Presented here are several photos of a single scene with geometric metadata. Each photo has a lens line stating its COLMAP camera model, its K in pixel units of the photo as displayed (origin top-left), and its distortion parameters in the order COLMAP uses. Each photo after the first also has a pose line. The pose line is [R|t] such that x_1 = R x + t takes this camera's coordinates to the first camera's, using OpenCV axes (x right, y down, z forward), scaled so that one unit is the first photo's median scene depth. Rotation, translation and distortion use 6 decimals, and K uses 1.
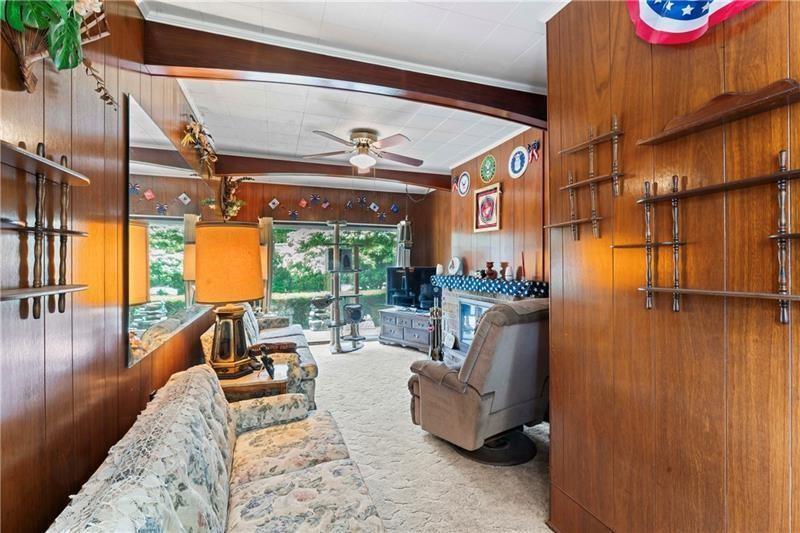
lens RADIAL K [[363.1, 0, 400.0], [0, 363.1, 266.5], [0, 0, 1]] dist [-0.000643, -0.000204]
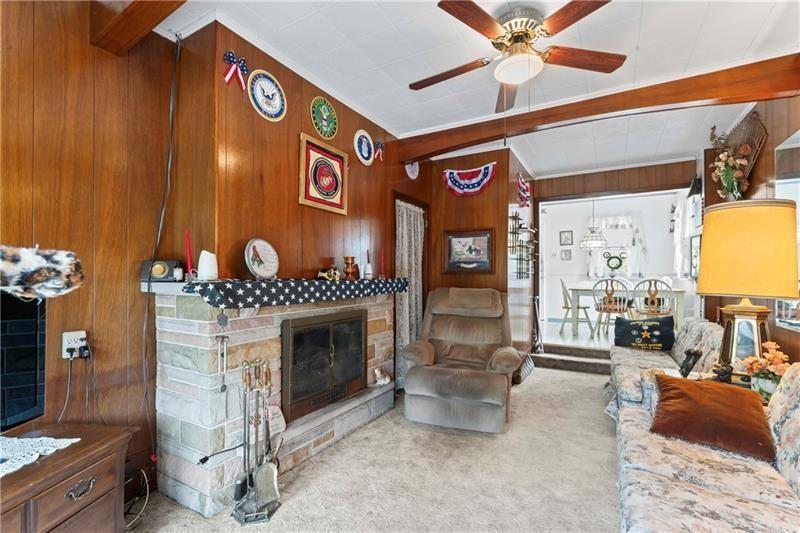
lens RADIAL K [[363.1, 0, 400.0], [0, 363.1, 266.5], [0, 0, 1]] dist [-0.000643, -0.000204]
pose [[-0.659477, 0.007734, 0.751685, -0.365666], [0.000391, 0.999950, -0.009945, 0.014665], [-0.751725, -0.006265, -0.659447, 1.371164]]
